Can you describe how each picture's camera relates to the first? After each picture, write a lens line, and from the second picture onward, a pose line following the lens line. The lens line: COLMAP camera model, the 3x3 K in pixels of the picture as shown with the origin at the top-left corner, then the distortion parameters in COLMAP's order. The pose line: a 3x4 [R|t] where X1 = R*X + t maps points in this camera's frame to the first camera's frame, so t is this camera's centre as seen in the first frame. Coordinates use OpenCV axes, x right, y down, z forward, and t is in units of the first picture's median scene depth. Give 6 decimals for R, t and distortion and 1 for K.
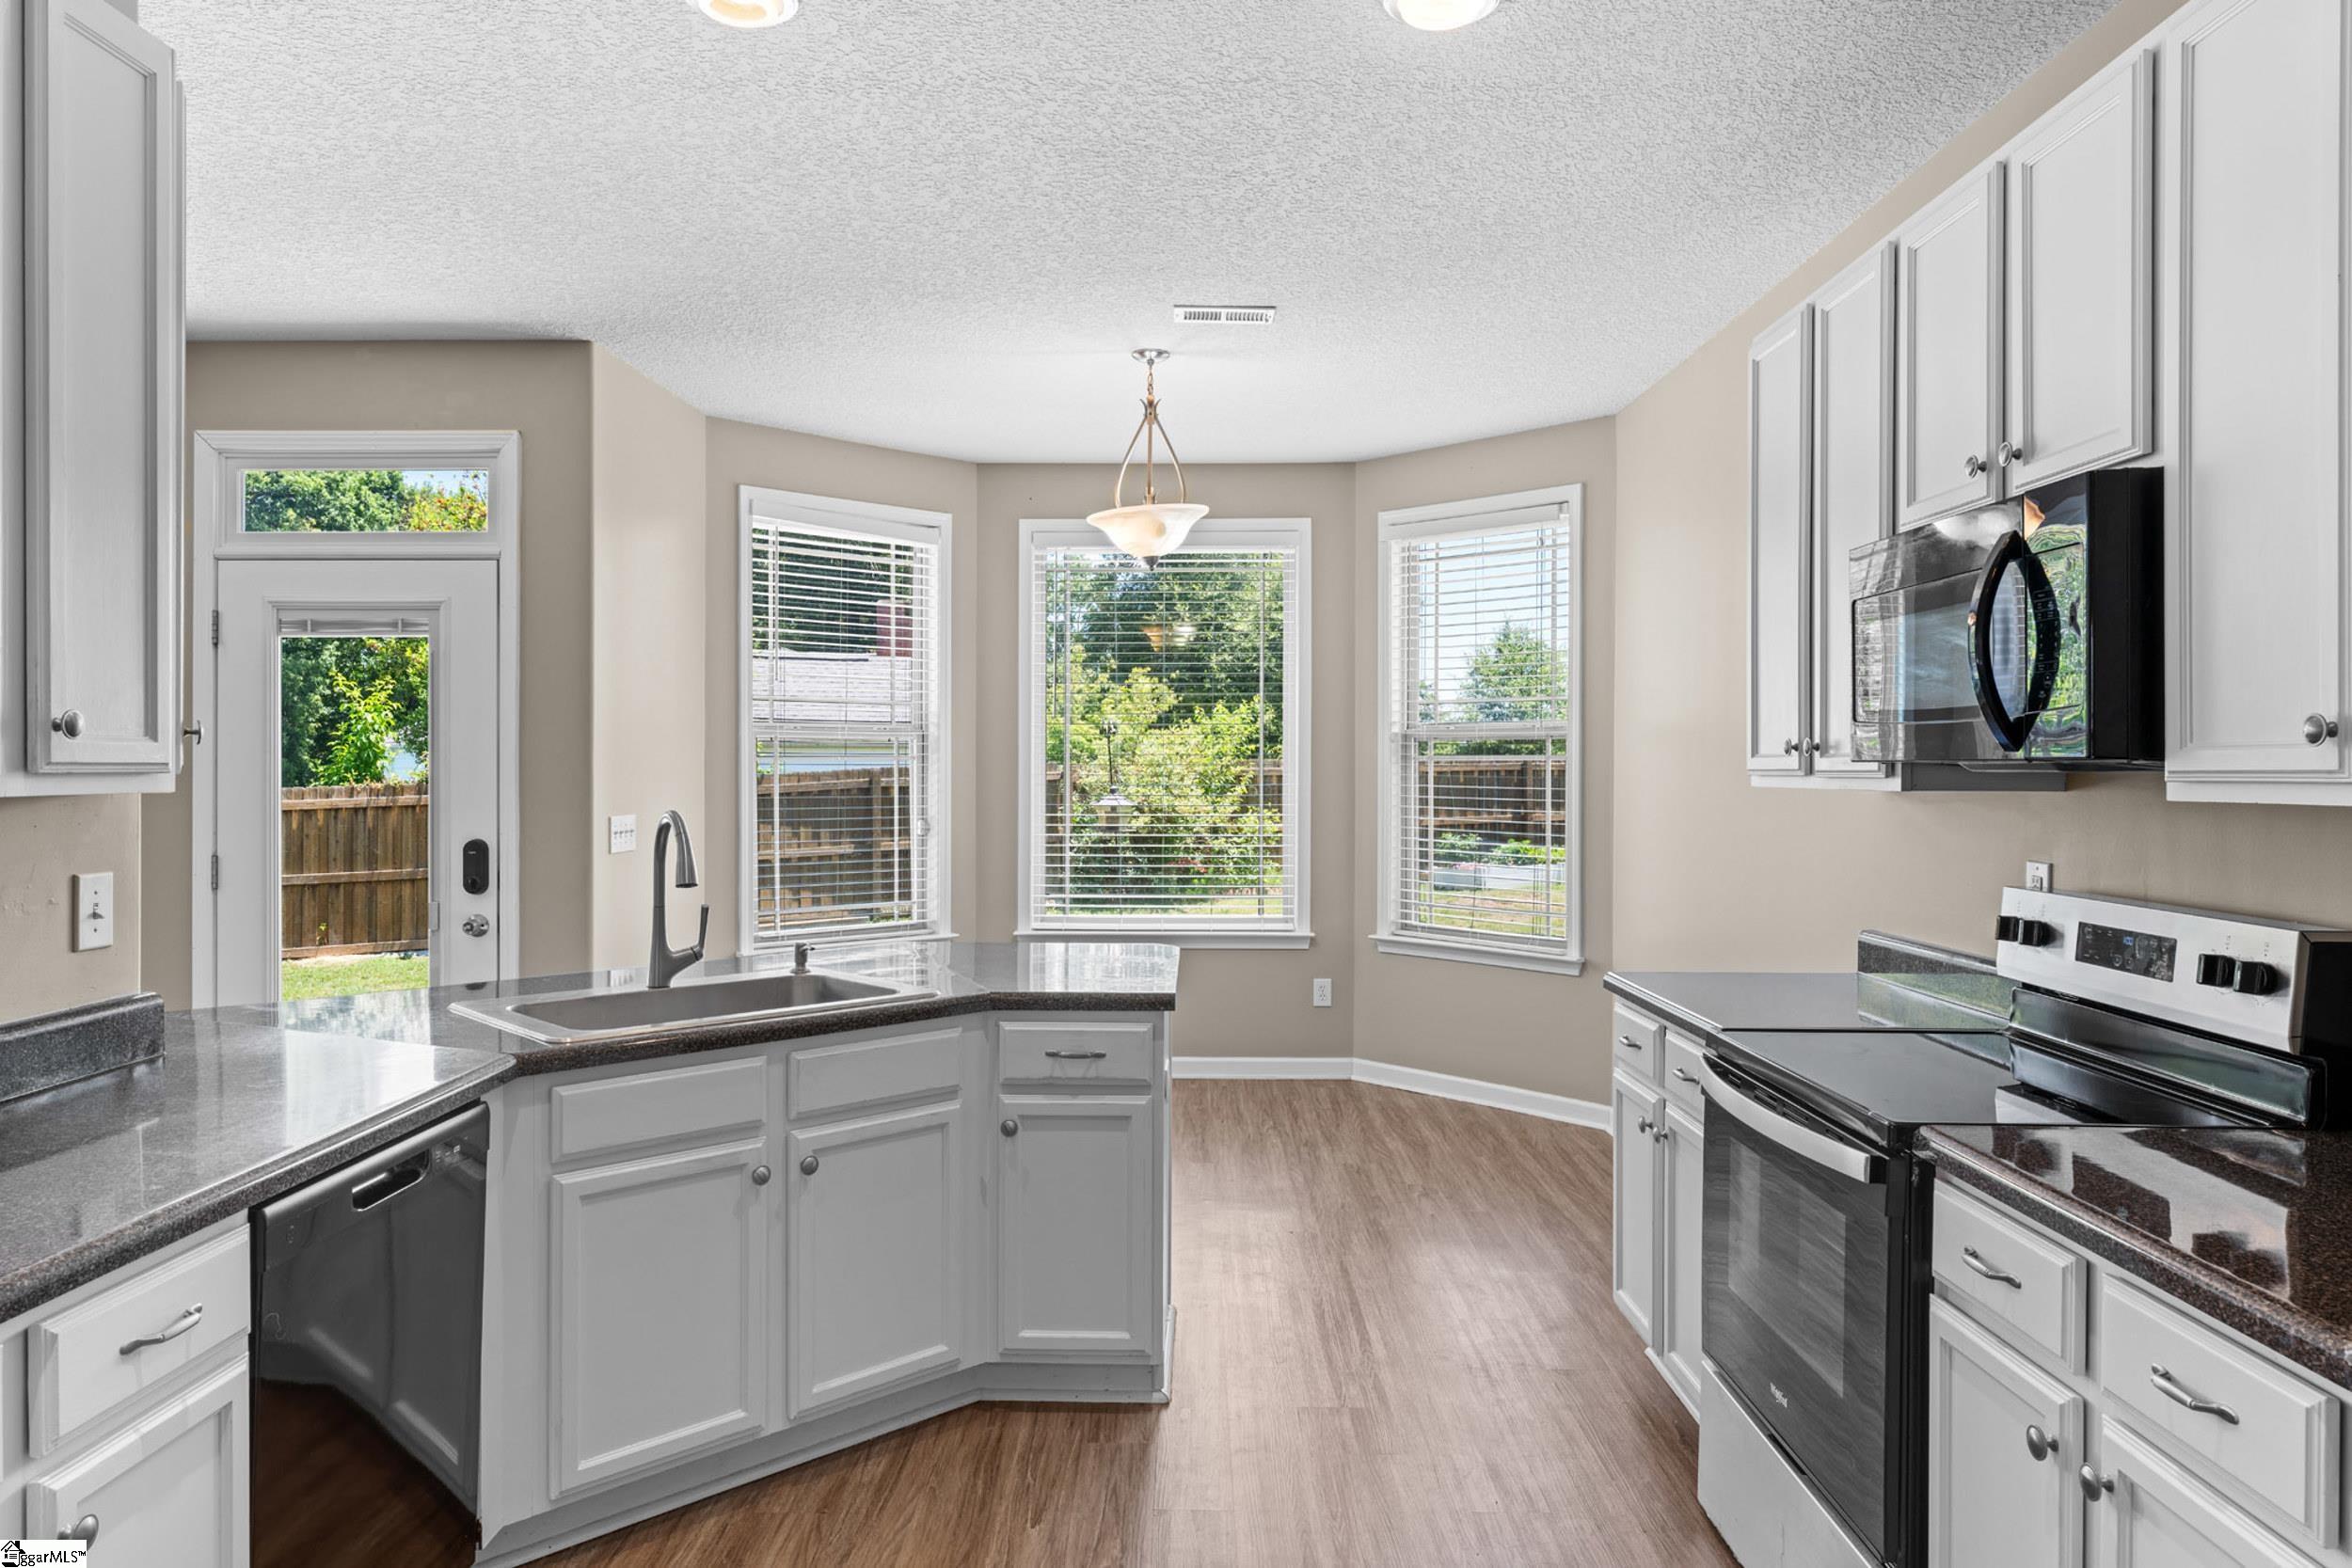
lens RADIAL K [[1495.8, 0, 1165.0], [0, 1495.8, 779.4], [0, 0, 1]] dist [0.003074, 0.003242]
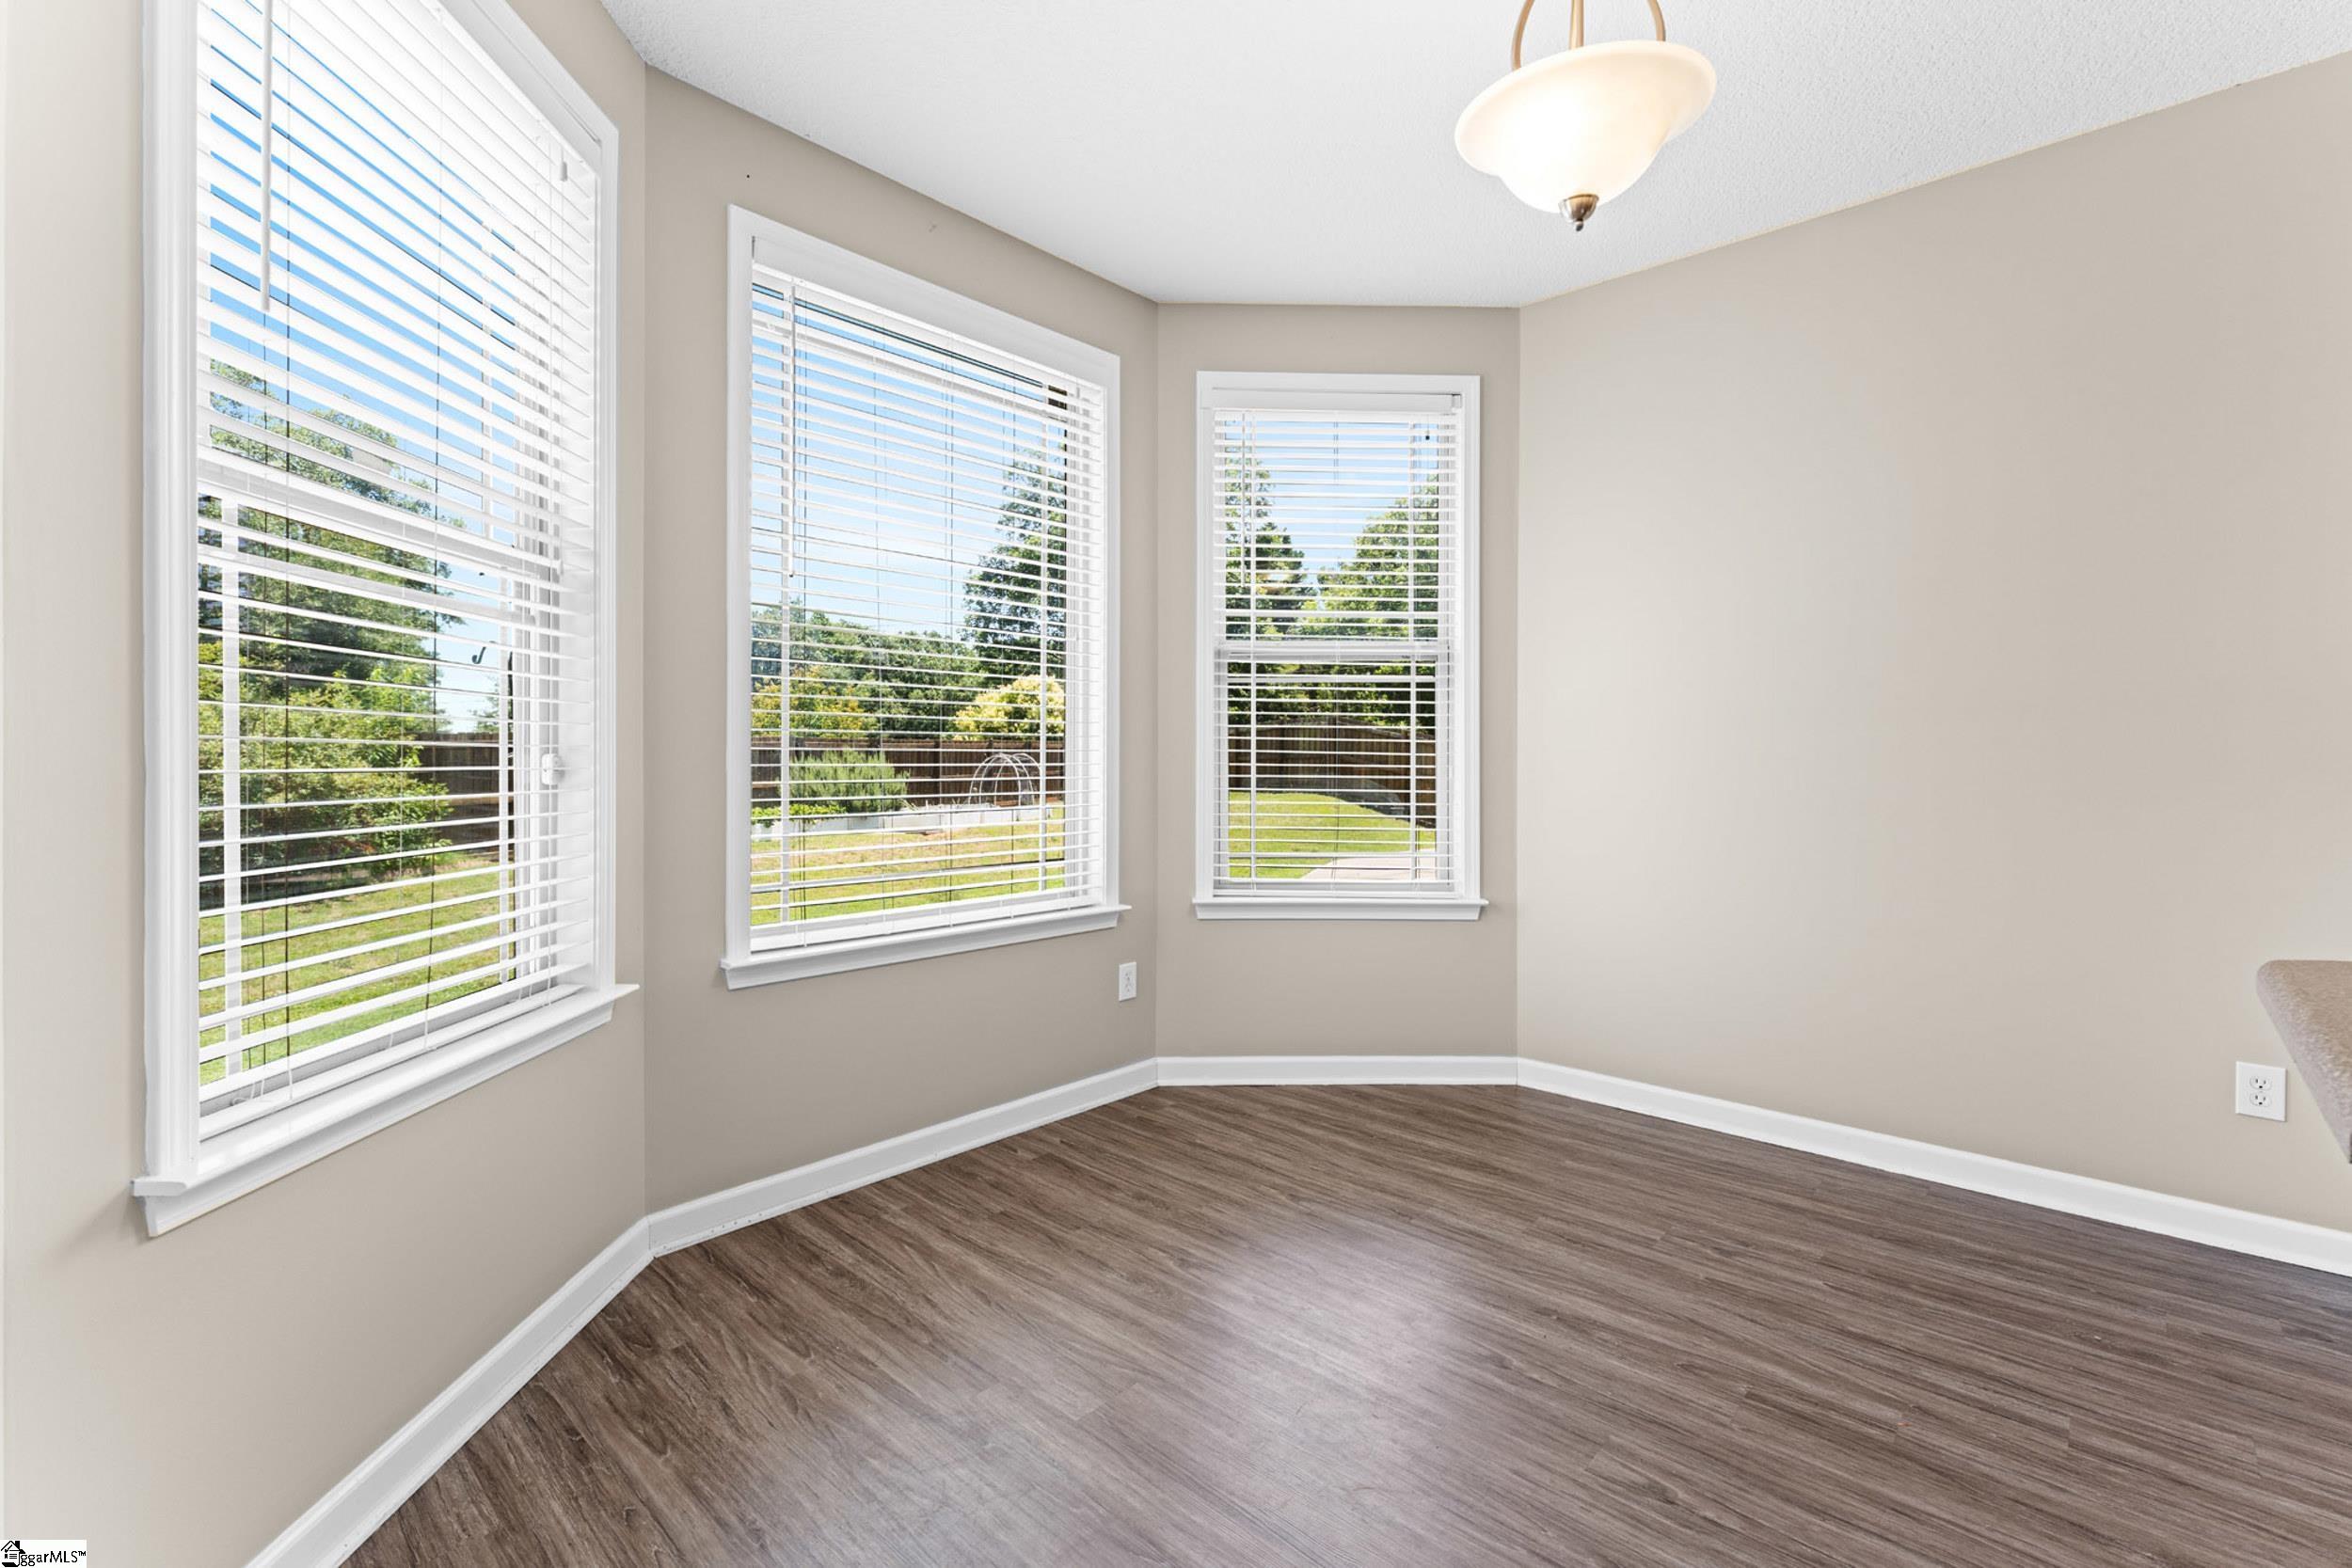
lens RADIAL K [[1017.3, 0, 1187.8], [0, 1017.3, 767.1], [0, 0, 1]] dist [-0.000389, 0.000005]
pose [[0.664802, -0.005511, 0.746999, -0.551616], [0.010646, 0.999941, -0.002097, 0.071236], [-0.746944, 0.009346, 0.664822, 1.317406]]
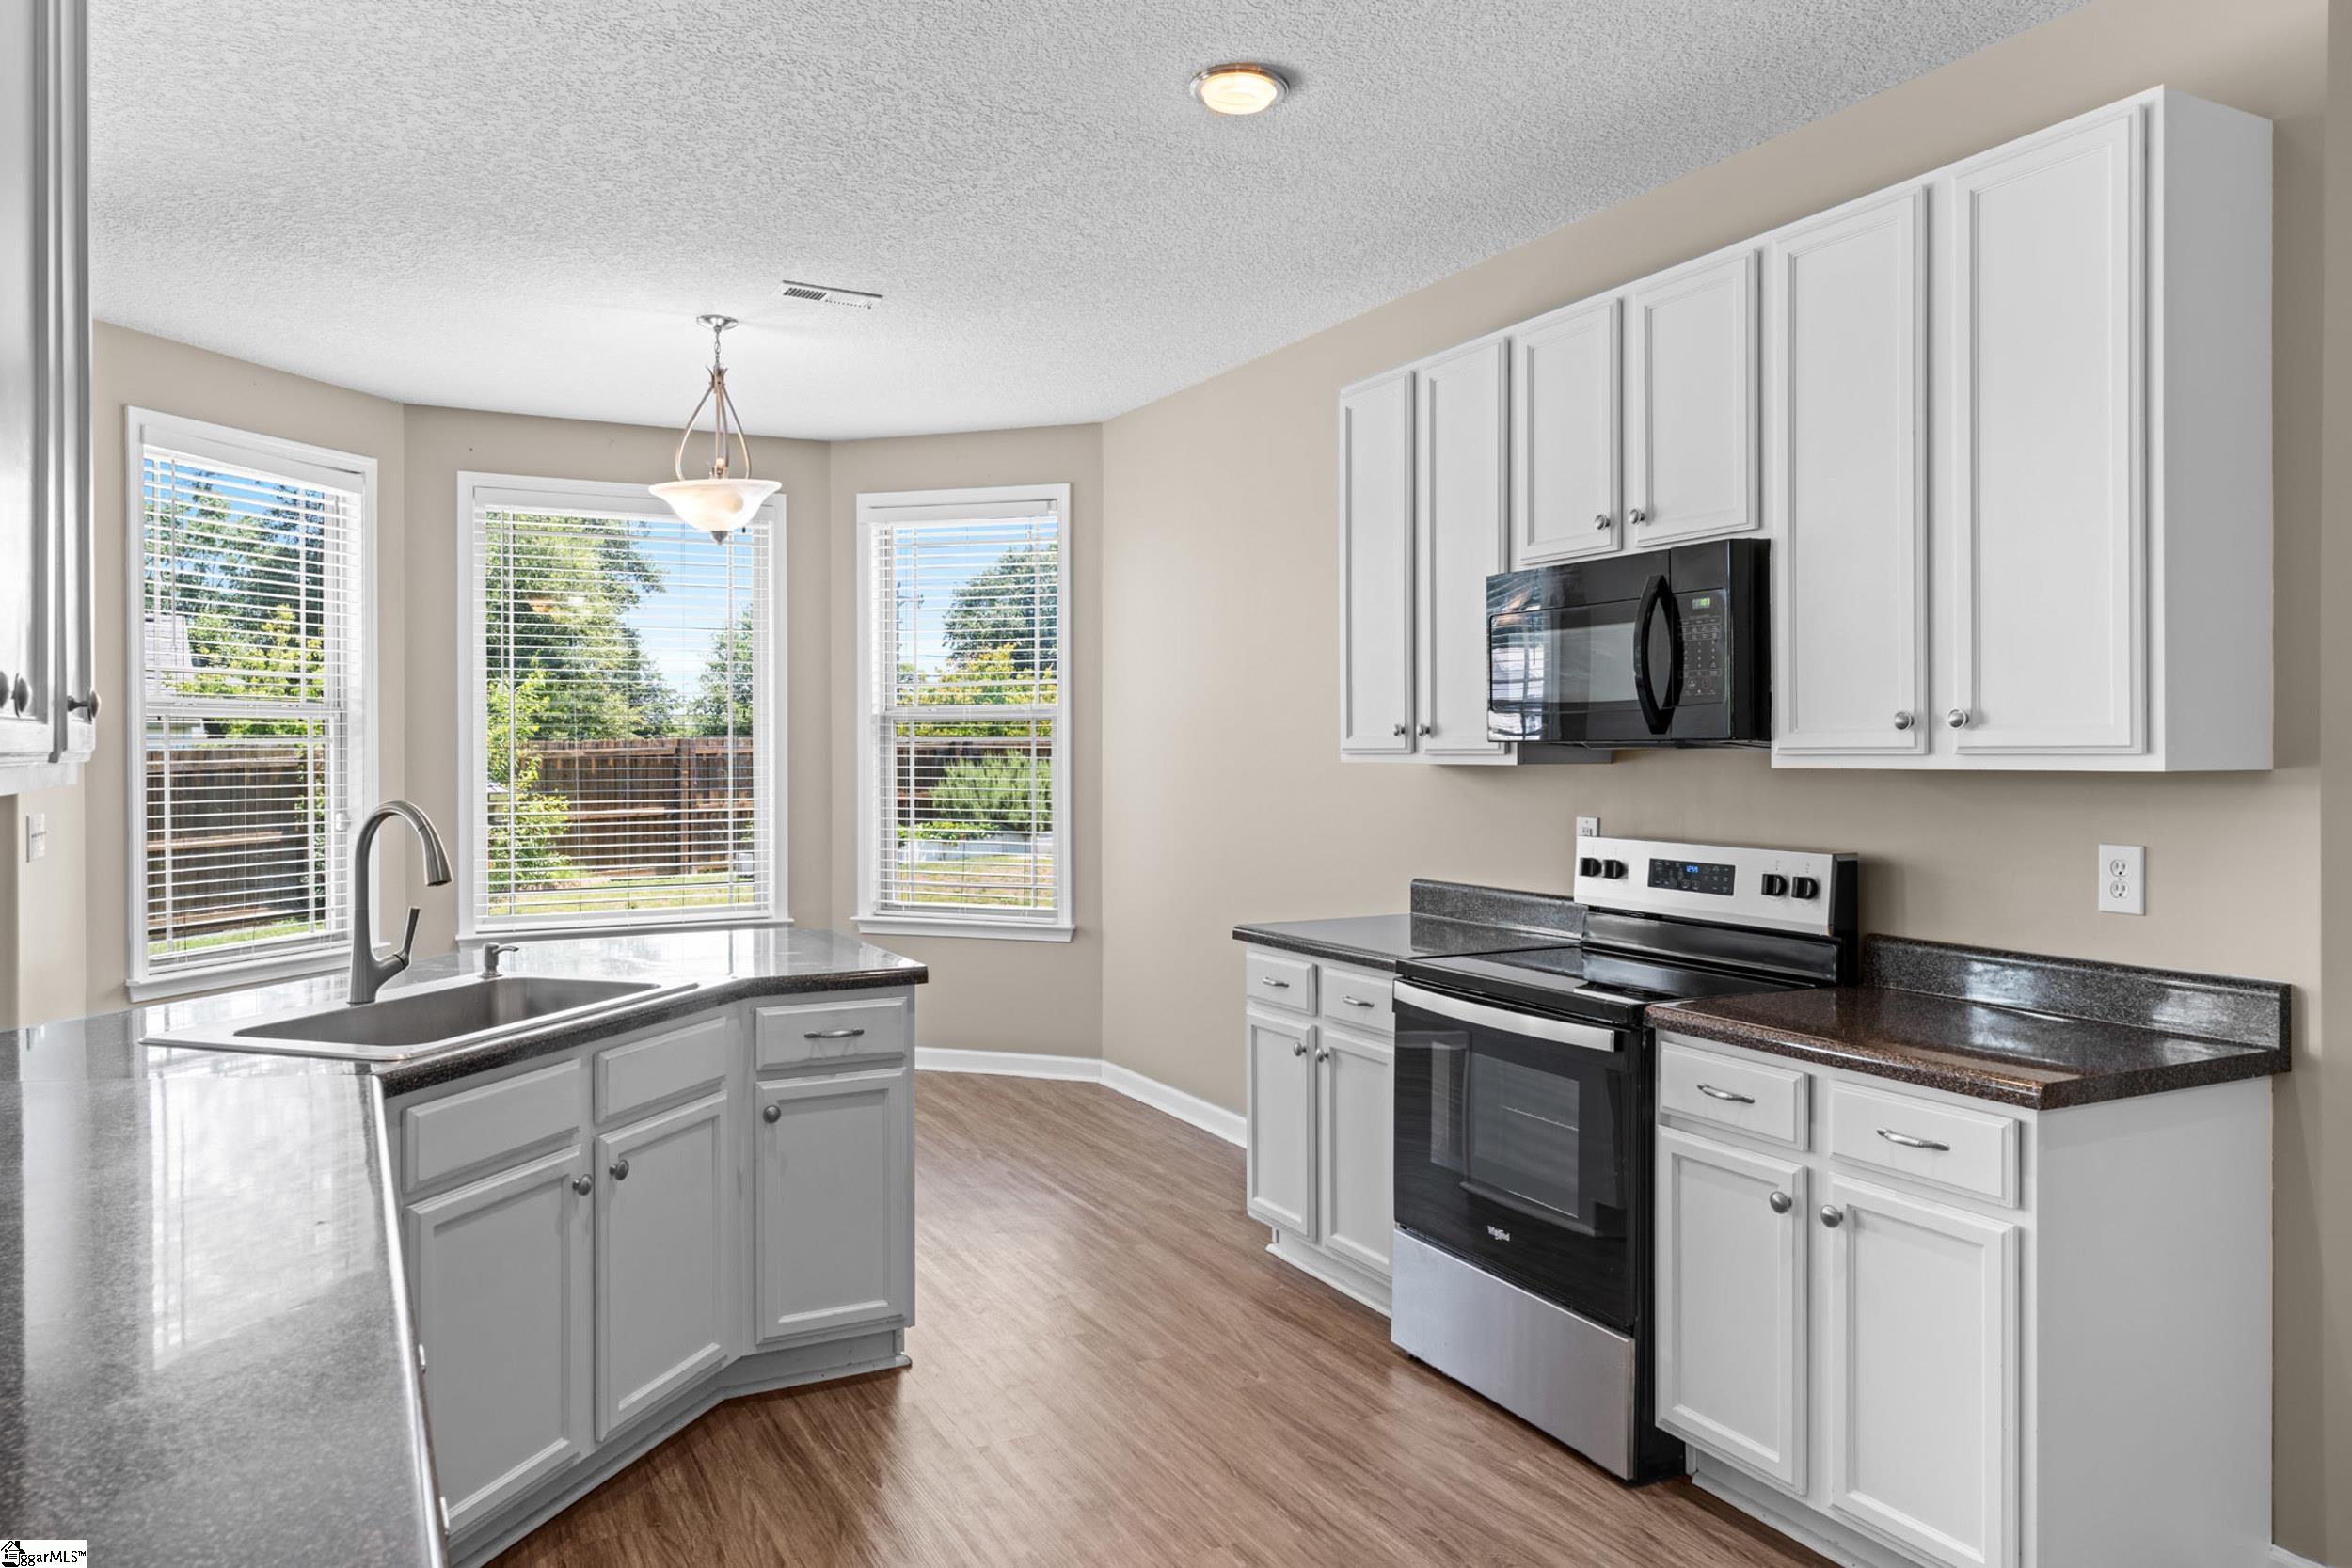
lens RADIAL K [[1563.3, 0, 1168.2], [0, 1563.3, 765.8], [0, 0, 1]] dist [0.004289, 0.000443]
pose [[0.877499, -0.010404, 0.479466, -0.363780], [0.008881, 0.999946, 0.005445, -0.000981], [-0.479497, -0.000520, 0.877543, -0.034481]]
